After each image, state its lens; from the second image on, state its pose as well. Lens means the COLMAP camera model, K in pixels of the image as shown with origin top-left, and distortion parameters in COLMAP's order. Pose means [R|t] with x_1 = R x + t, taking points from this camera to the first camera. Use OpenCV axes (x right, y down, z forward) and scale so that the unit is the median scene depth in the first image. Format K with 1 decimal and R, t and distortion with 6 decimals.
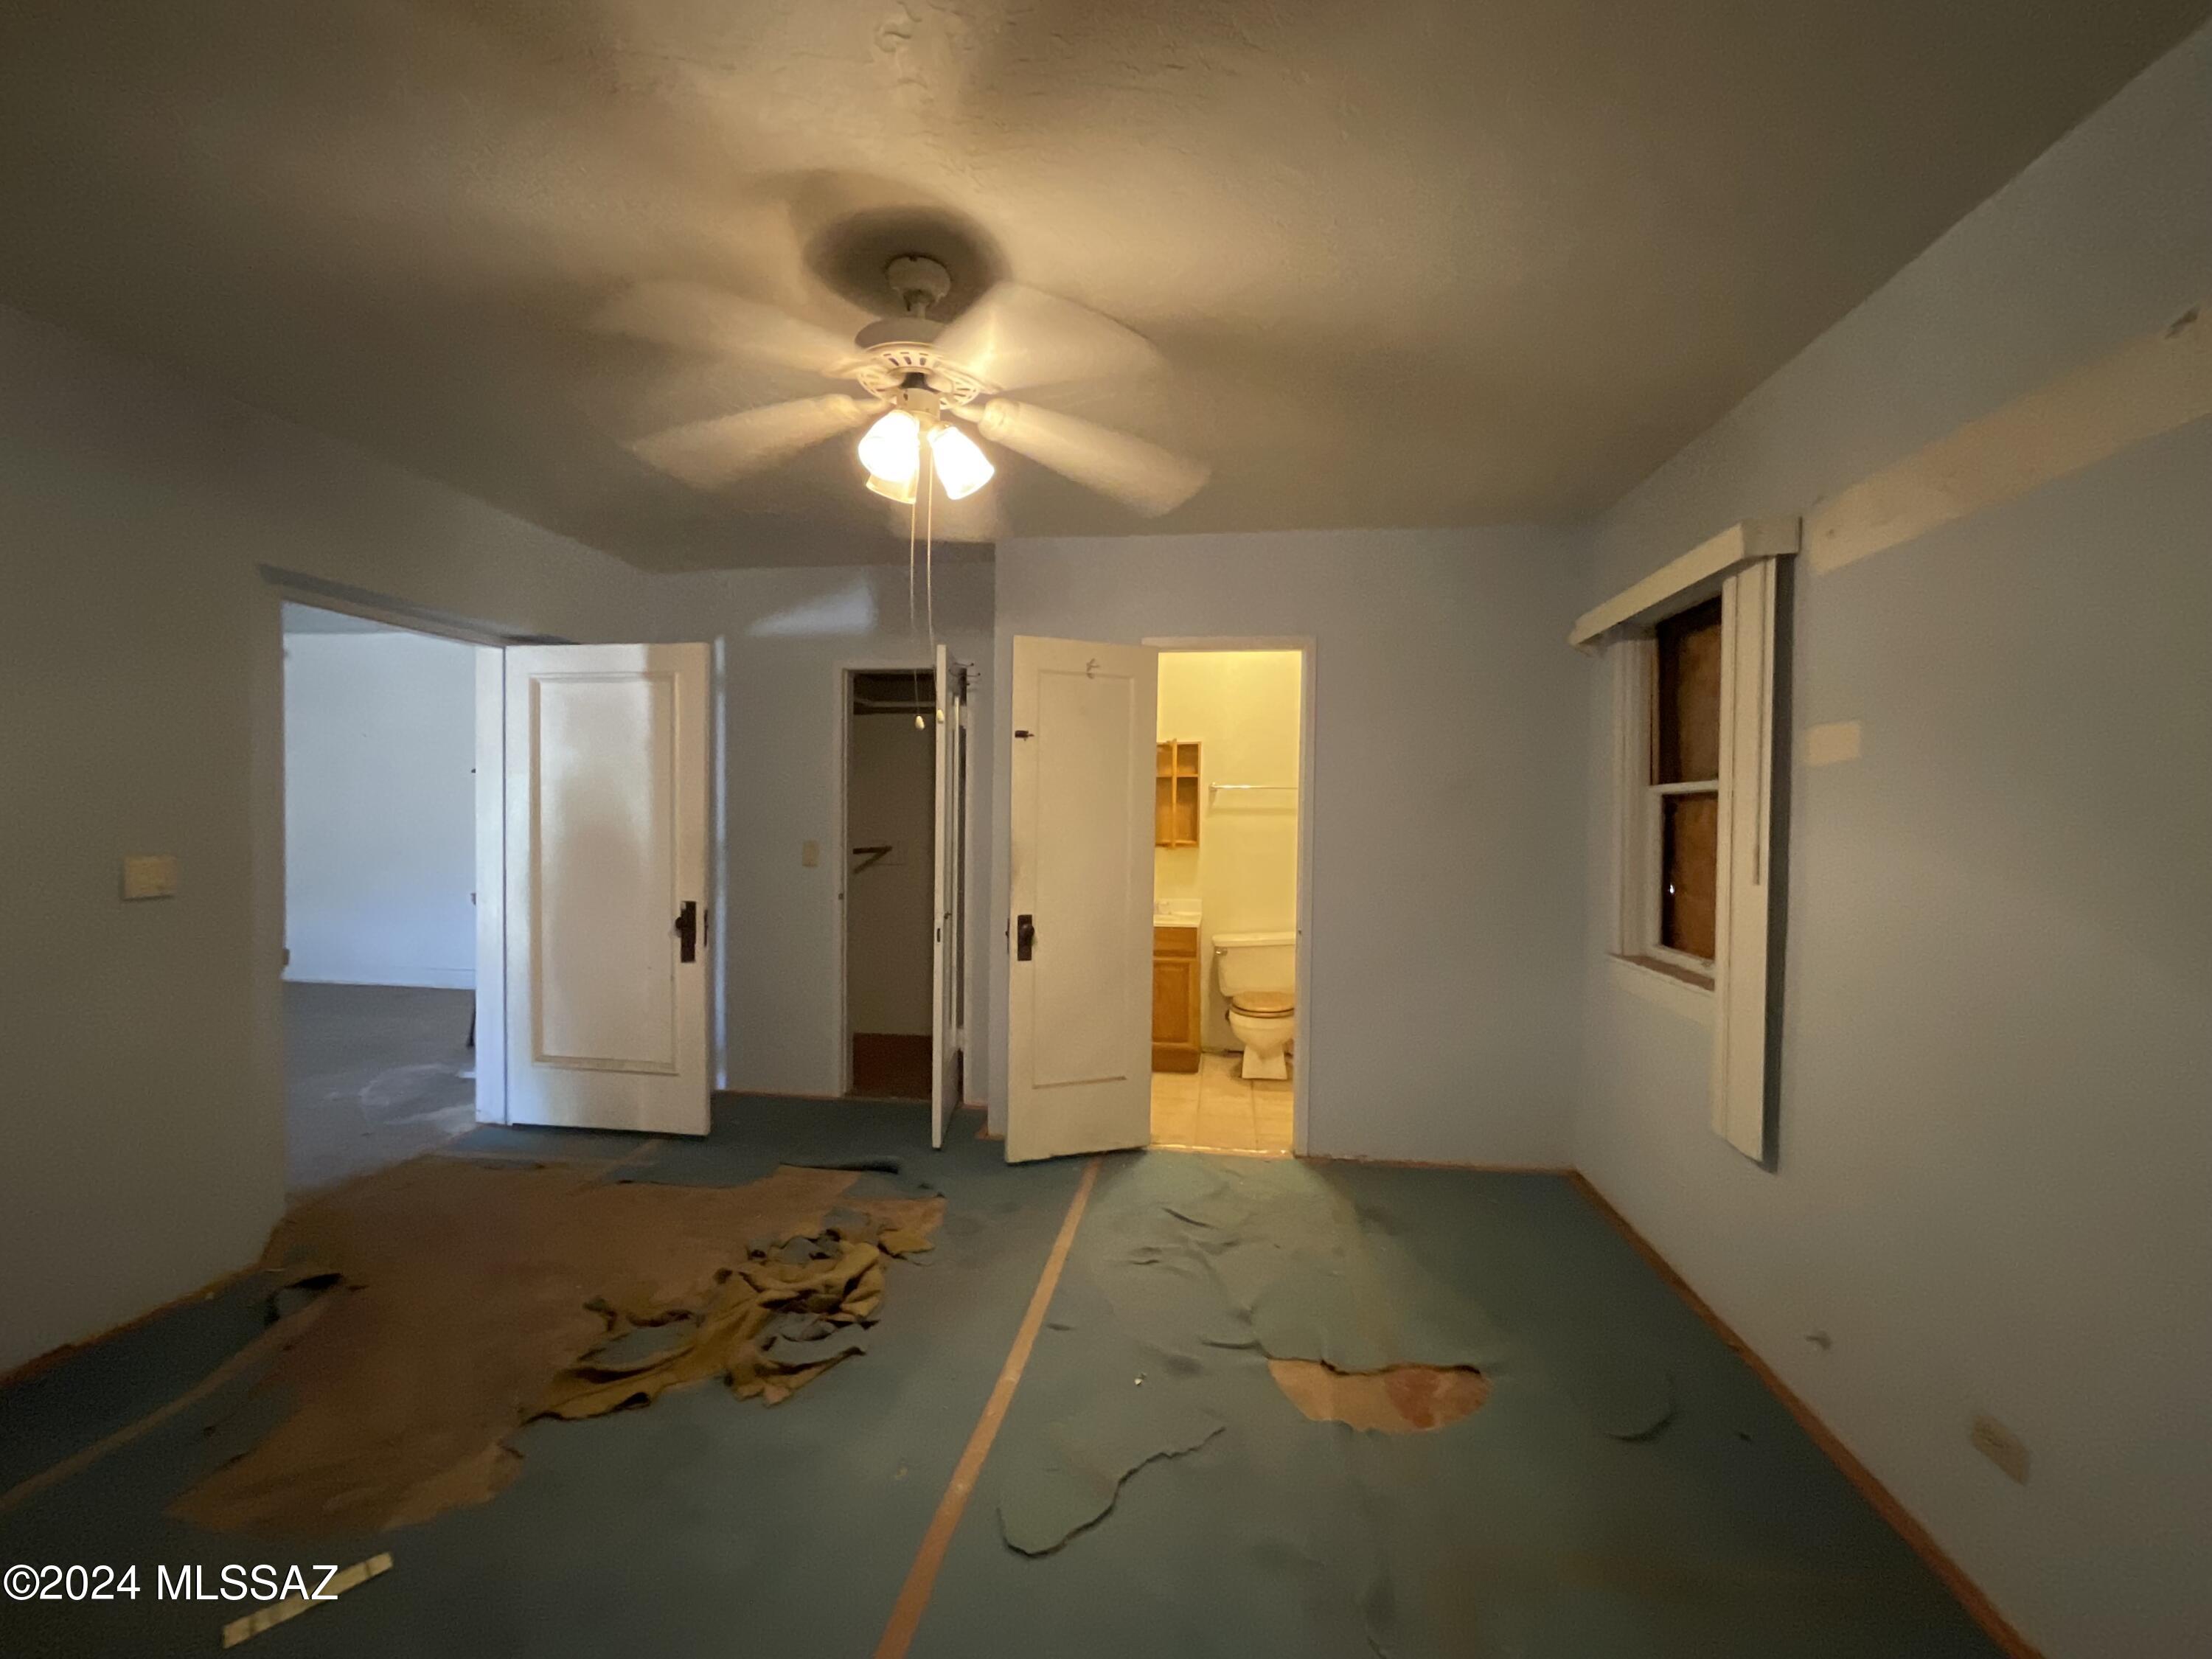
lens RADIAL K [[898.1, 0, 1103.0], [0, 898.1, 826.0], [0, 0, 1]] dist [-0.003857, 0.004050]
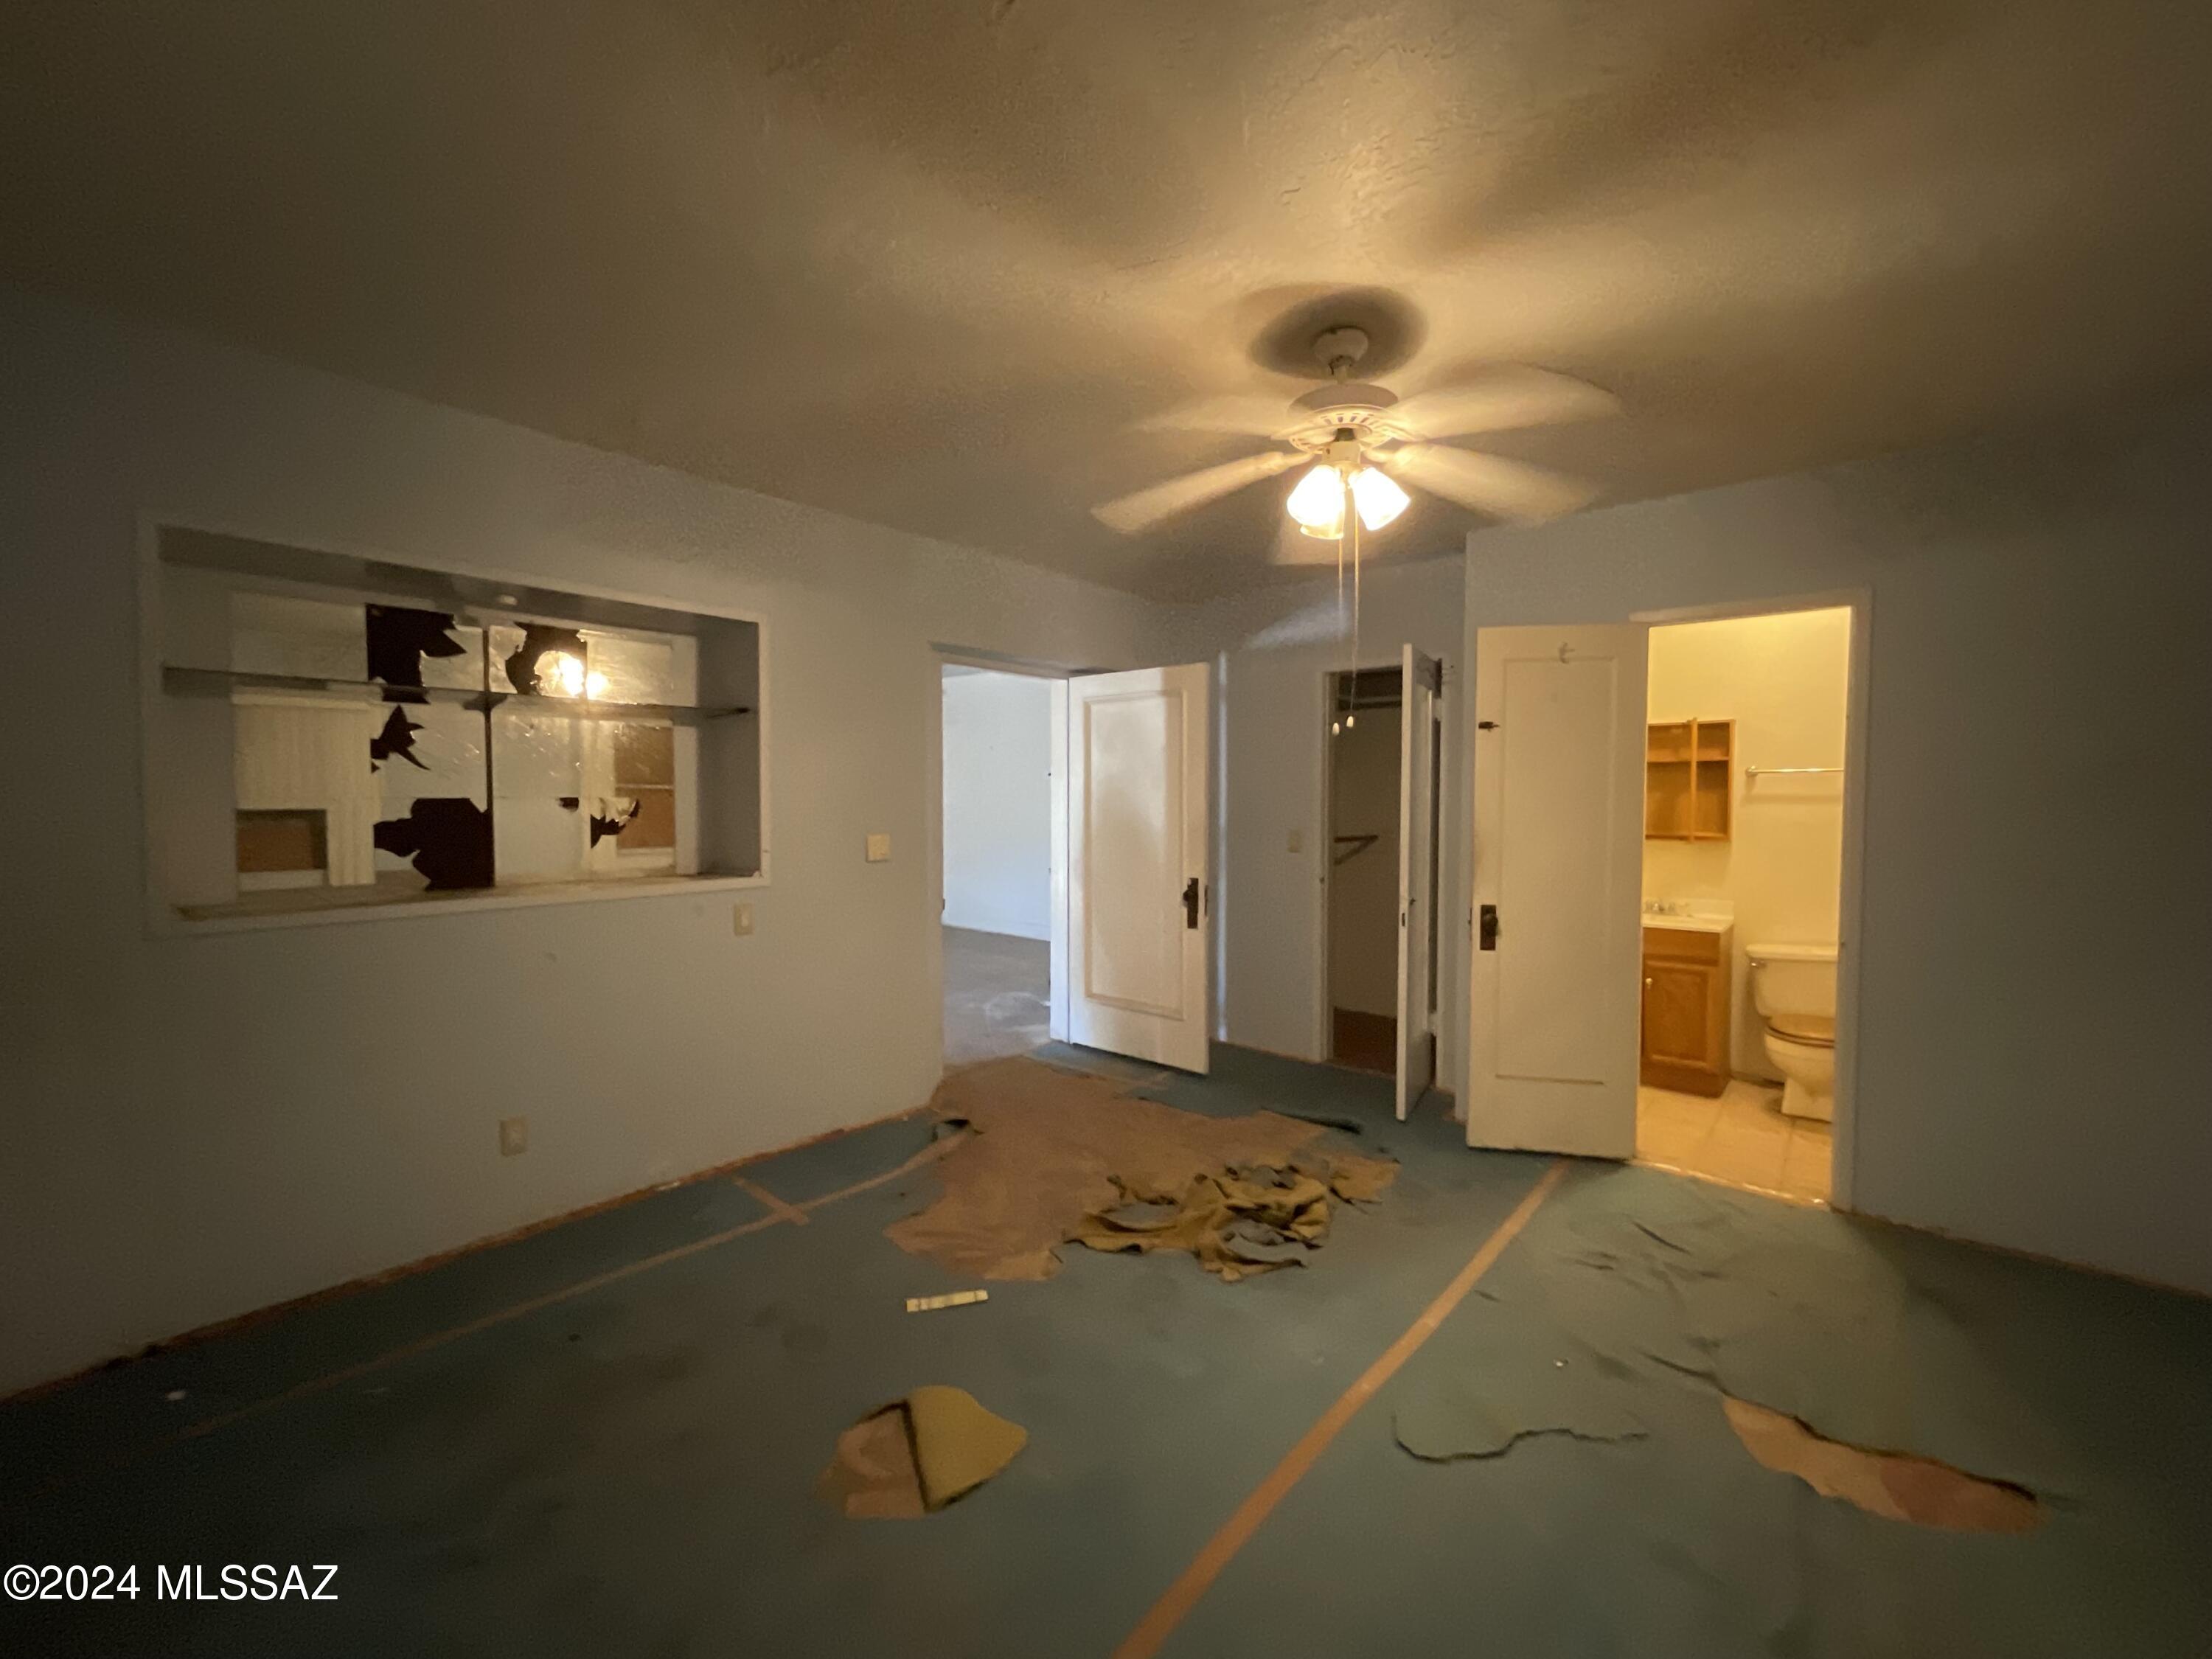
lens RADIAL K [[898.1, 0, 1090.9], [0, 898.1, 822.0], [0, 0, 1]] dist [-0.003857, 0.004050]
pose [[0.833567, 0.006071, -0.552385, 0.094904], [-0.001453, 0.999960, 0.008796, -0.002121], [0.552417, -0.006530, 0.833542, -0.083192]]
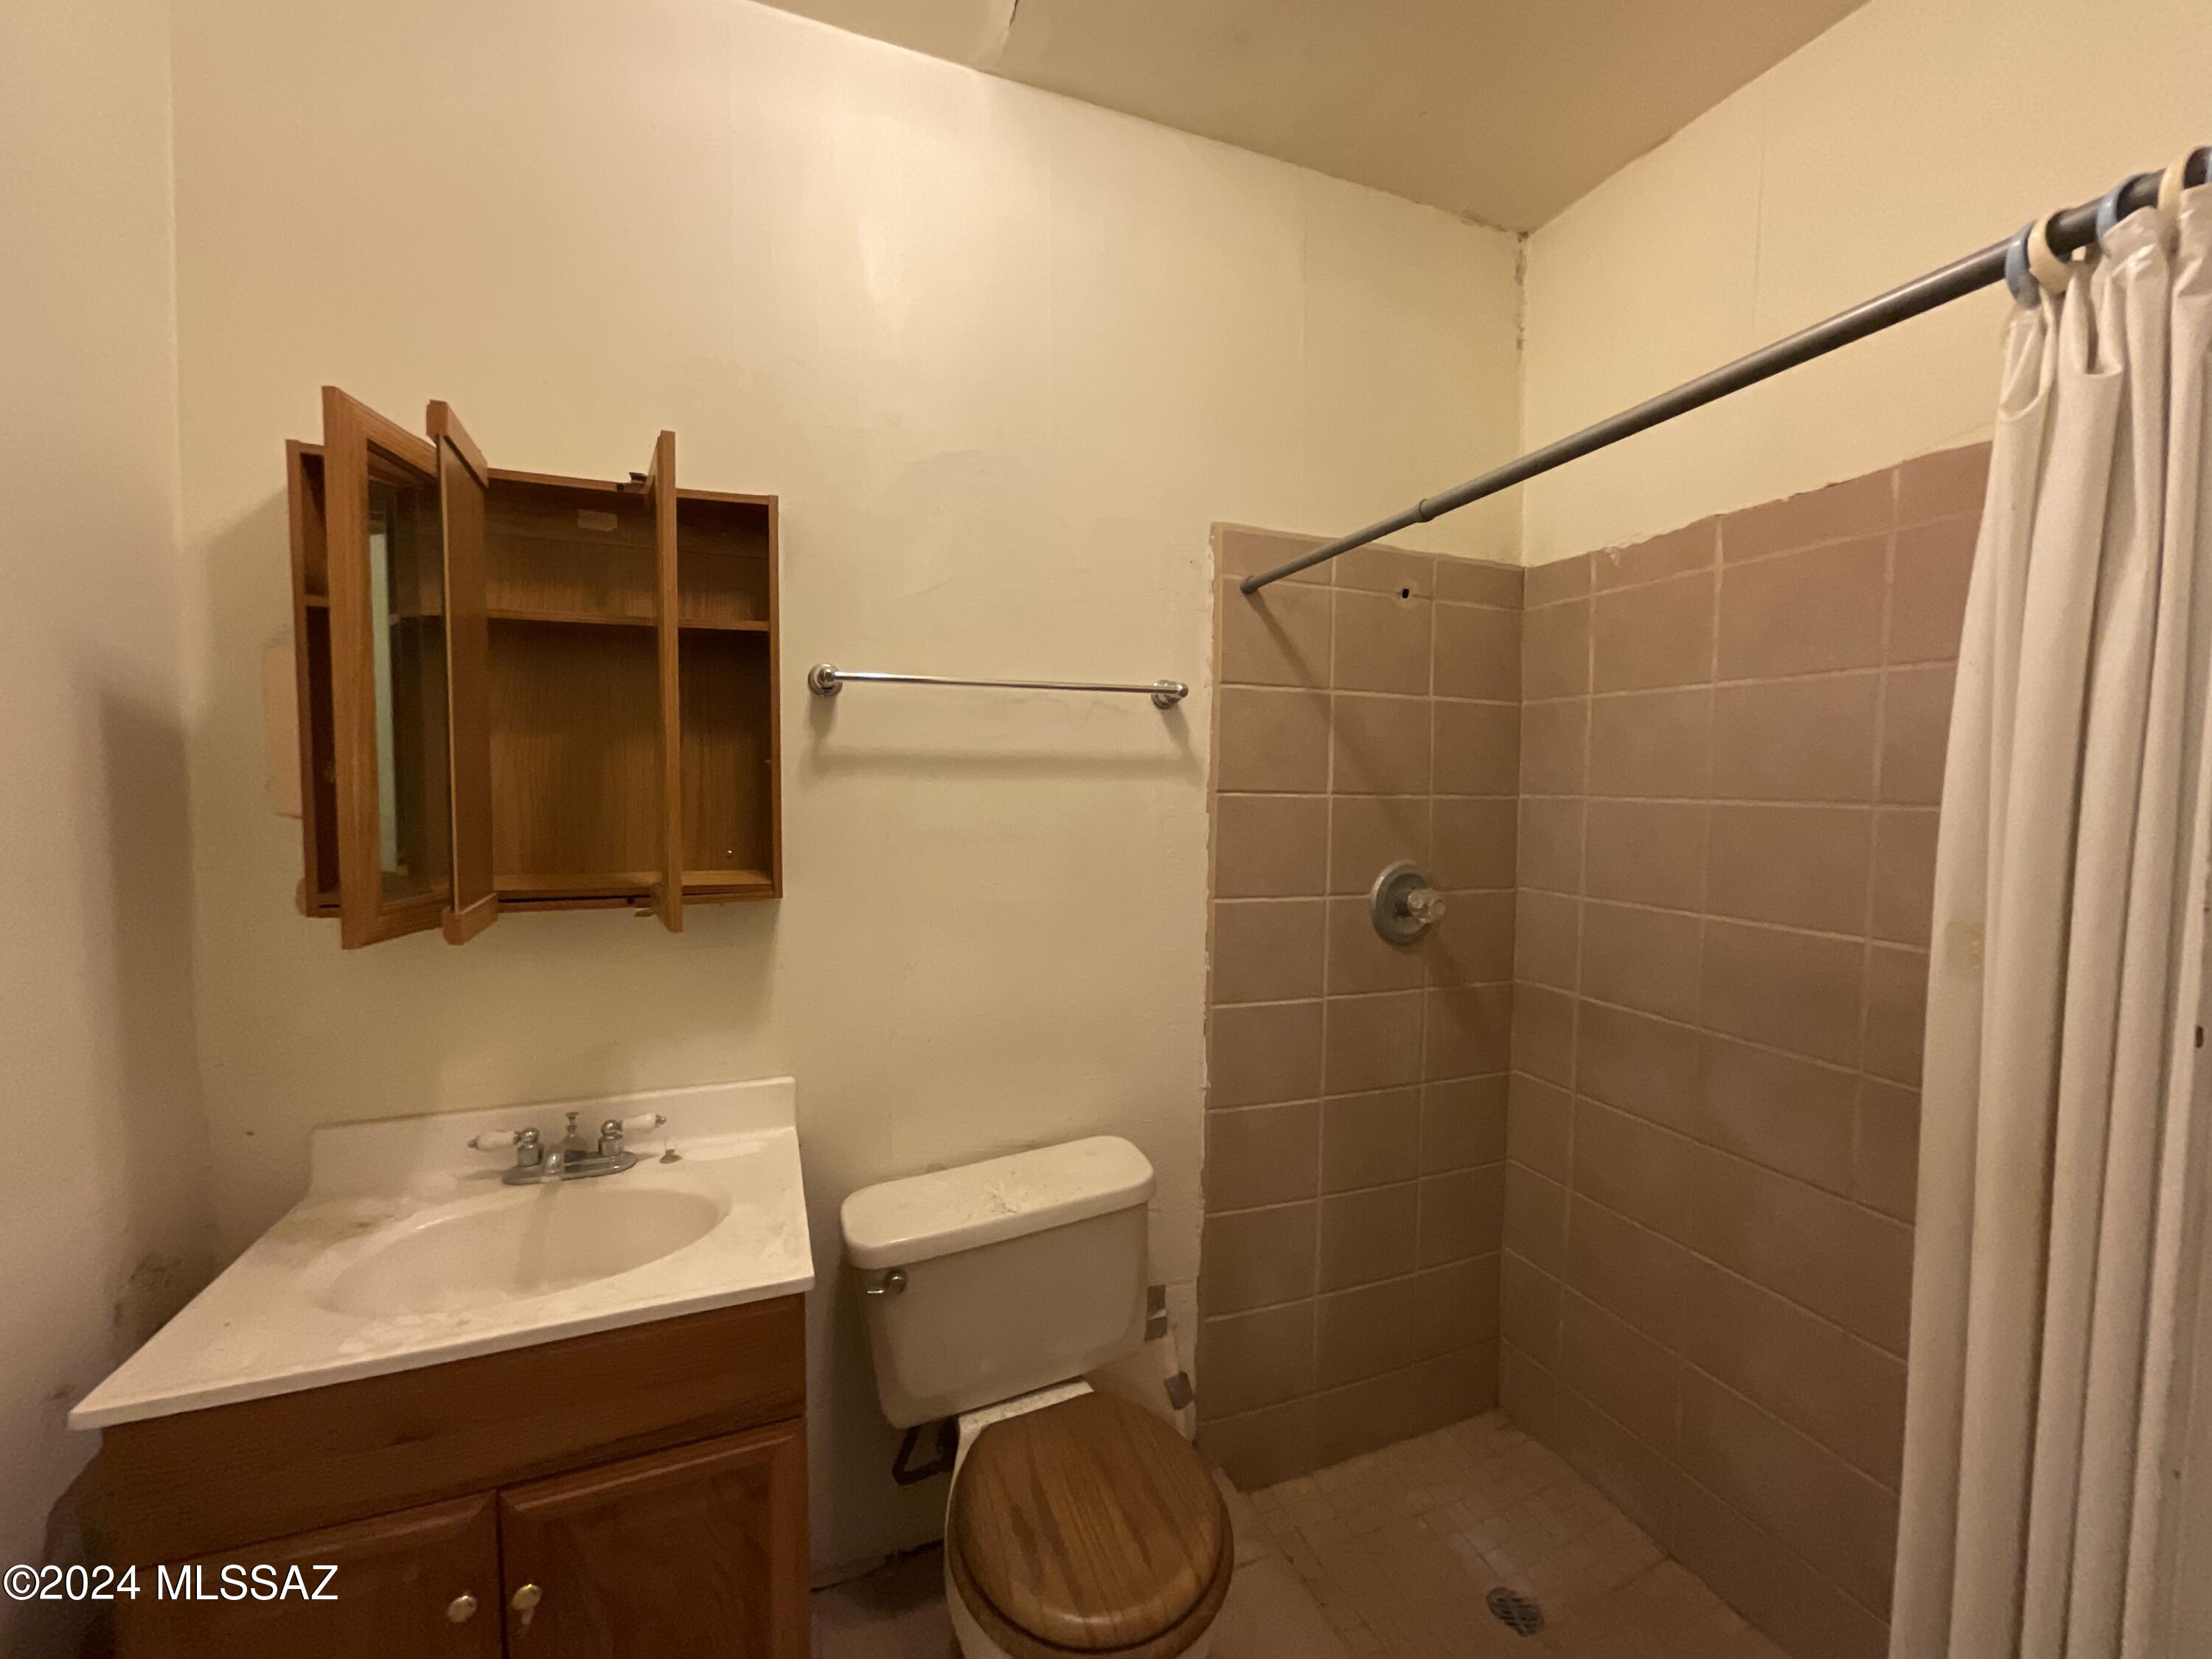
lens RADIAL K [[898.1, 0, 1150.8], [0, 898.1, 820.9], [0, 0, 1]] dist [-0.003857, 0.004050]
pose [[0.853930, -0.029833, 0.519532, 0.082347], [0.005673, 0.998830, 0.048031, -0.015727], [-0.520357, -0.038068, 0.853100, 0.937195]]
